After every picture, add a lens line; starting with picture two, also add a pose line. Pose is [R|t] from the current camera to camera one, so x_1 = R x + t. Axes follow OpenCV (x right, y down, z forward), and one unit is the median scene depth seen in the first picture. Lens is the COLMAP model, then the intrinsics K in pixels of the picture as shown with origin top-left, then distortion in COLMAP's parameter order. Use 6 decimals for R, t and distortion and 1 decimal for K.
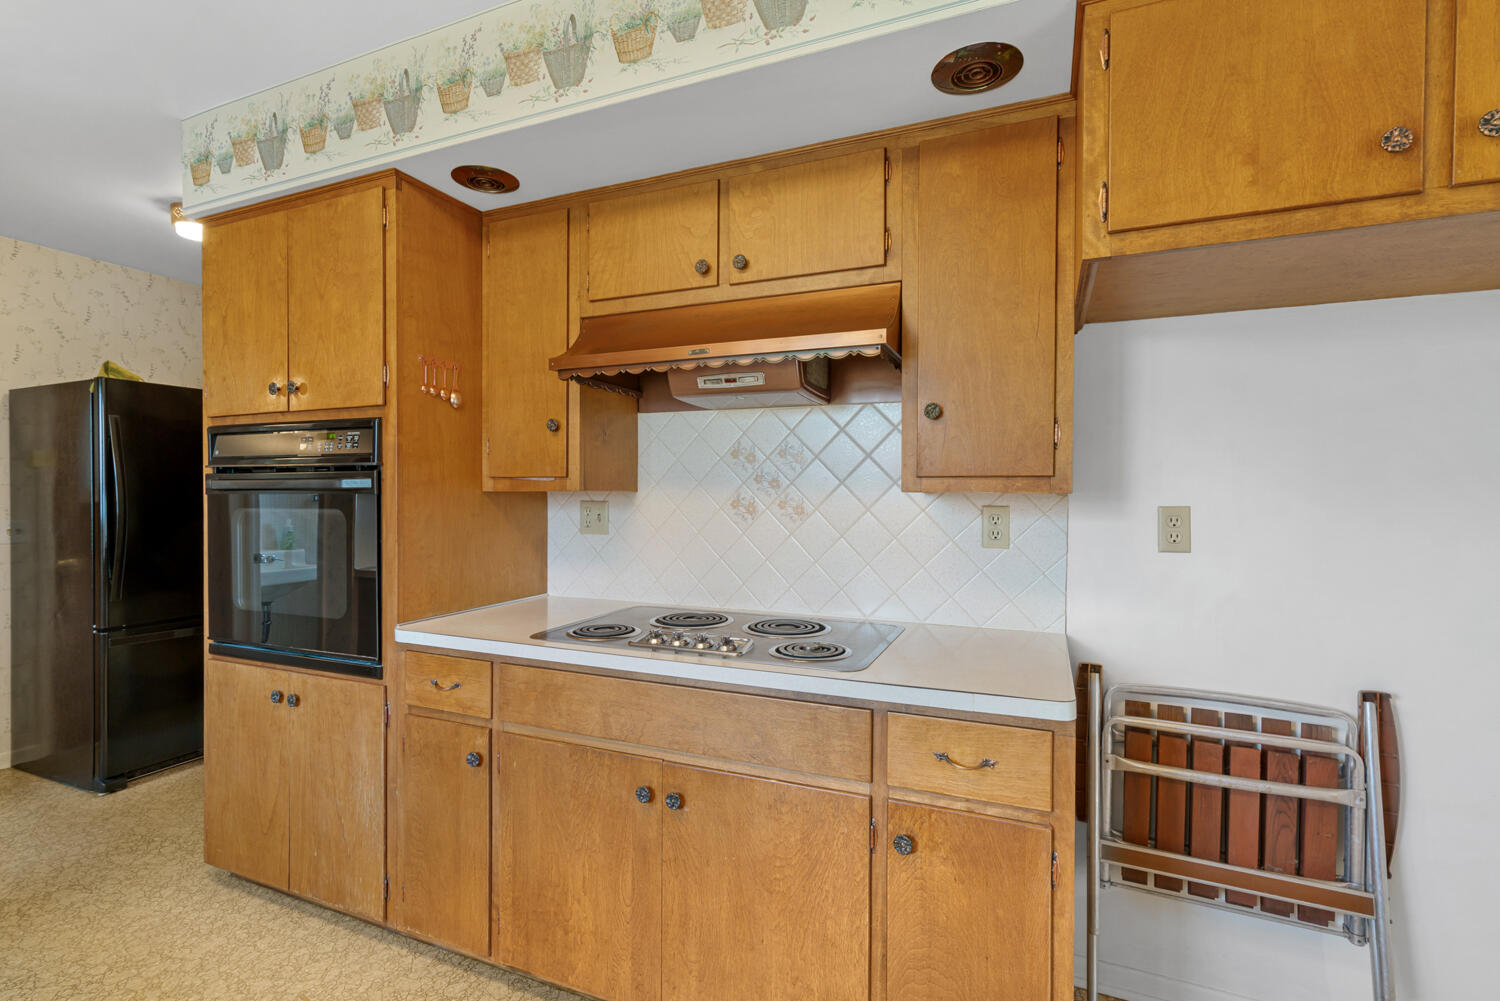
lens RADIAL K [[693.8, 0, 741.9], [0, 693.8, 503.3], [0, 0, 1]] dist [-0.001666, 0.002310]
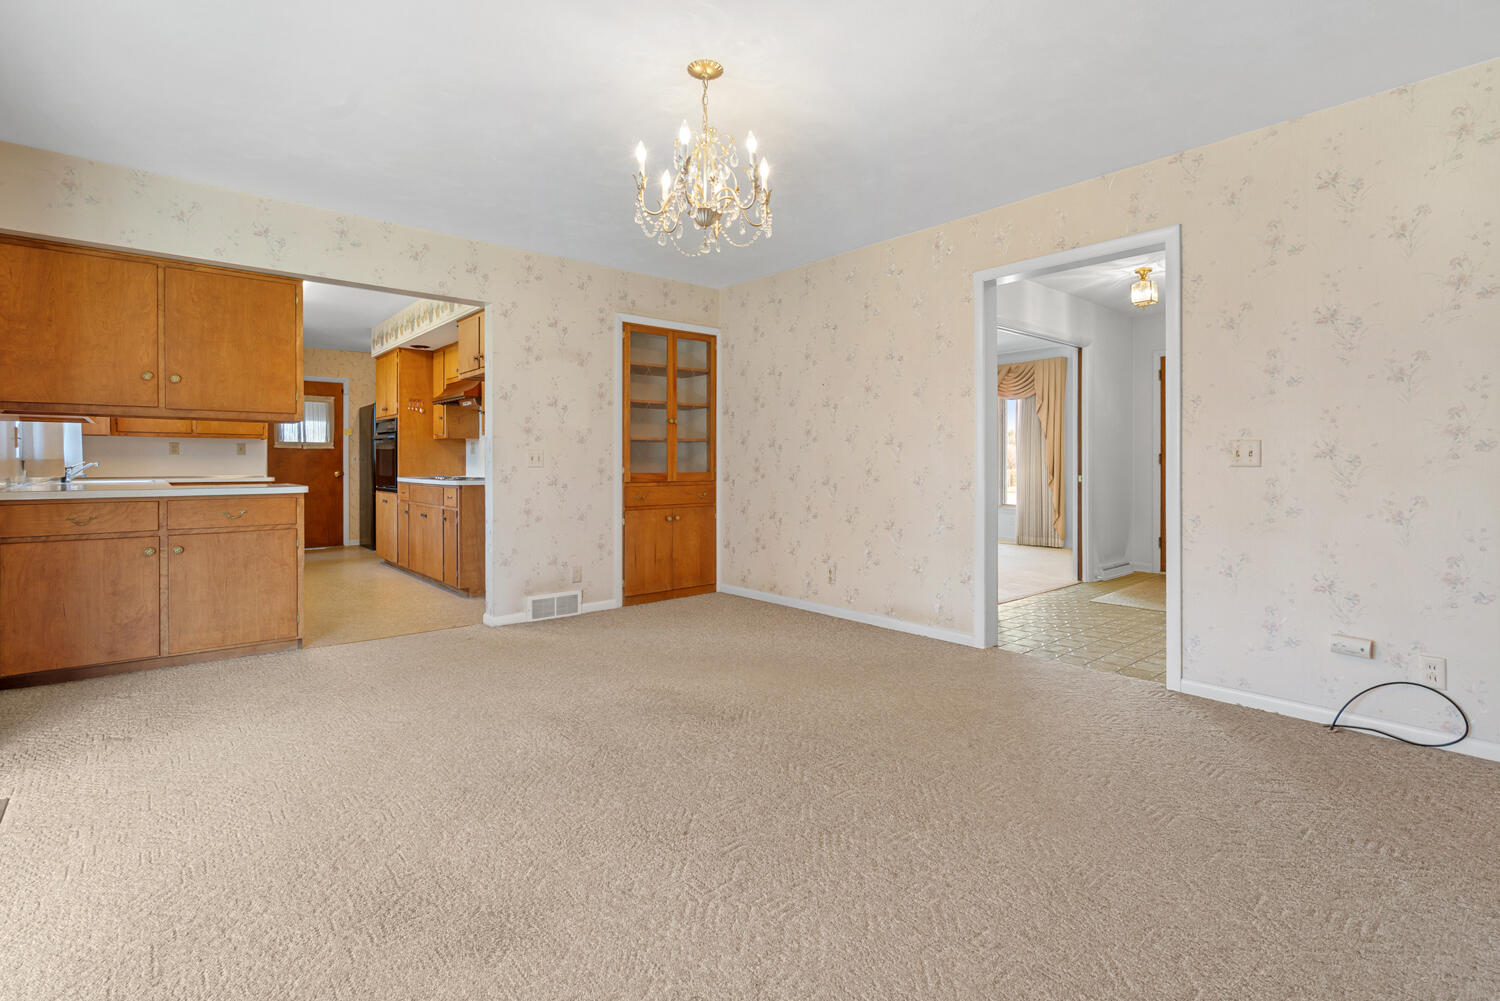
lens RADIAL K [[693.8, 0, 740.2], [0, 693.8, 471.6], [0, 0, 1]] dist [-0.001666, 0.002310]
pose [[0.898144, 0.003855, -0.439685, 1.599662], [-0.005265, 0.999984, -0.001988, 0.091076], [0.439671, 0.004101, 0.898150, -0.854670]]
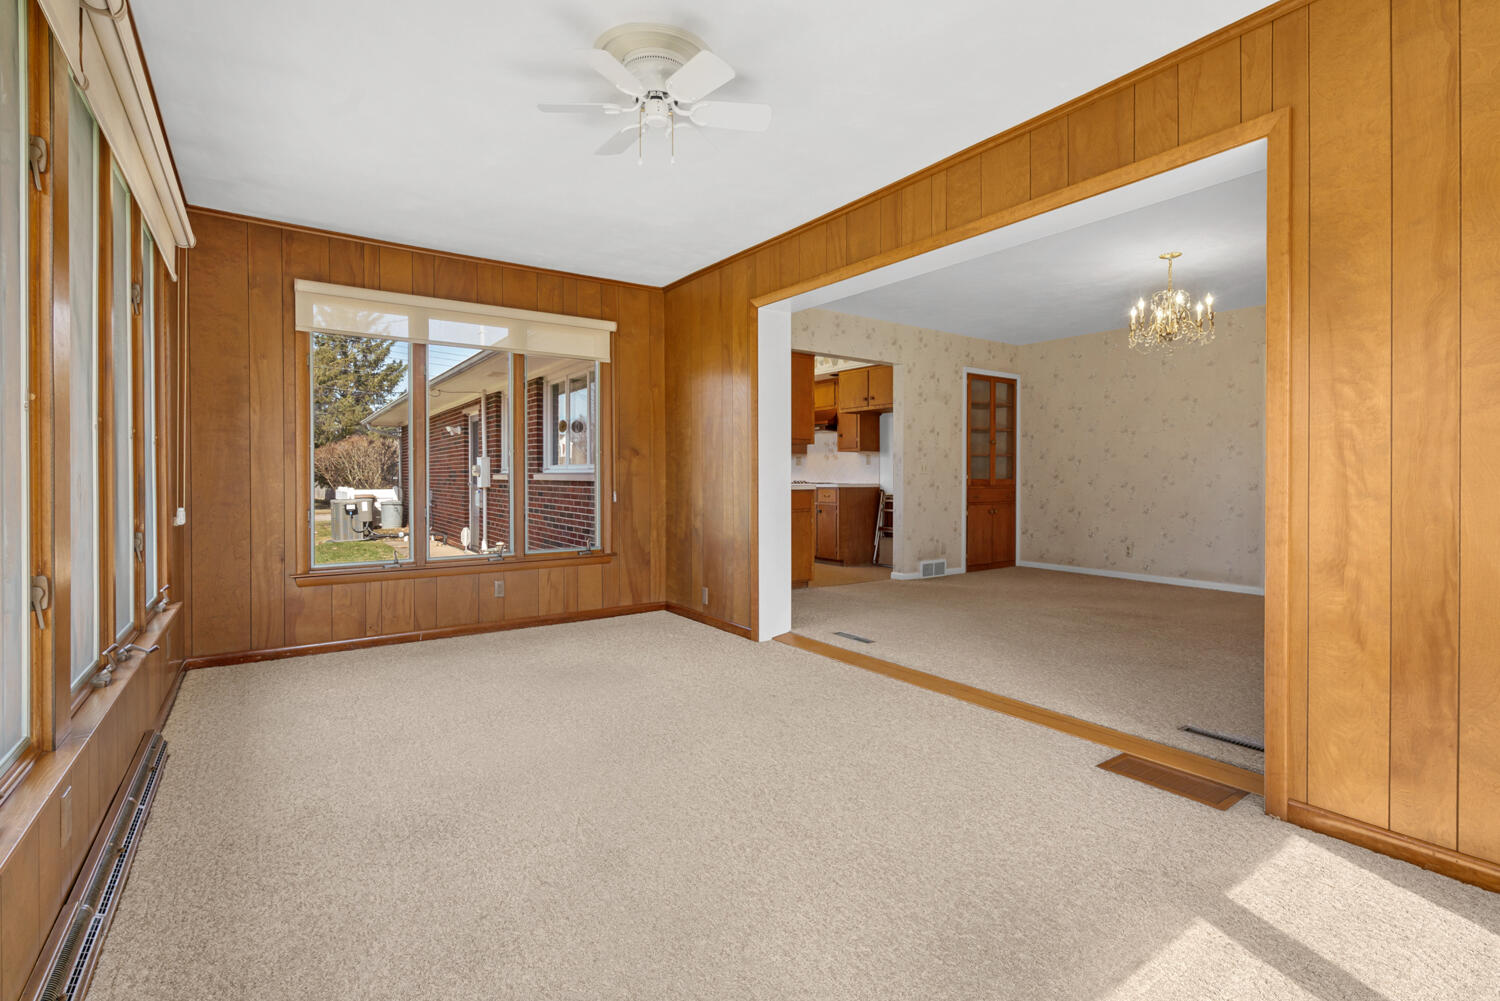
lens RADIAL K [[693.8, 0, 753.6], [0, 693.8, 484.3], [0, 0, 1]] dist [-0.001666, 0.002310]
pose [[0.855835, 0.008000, -0.517187, 1.217832], [-0.010208, 0.999947, -0.001425, 0.122148], [0.517148, 0.006498, 0.855871, -1.886821]]
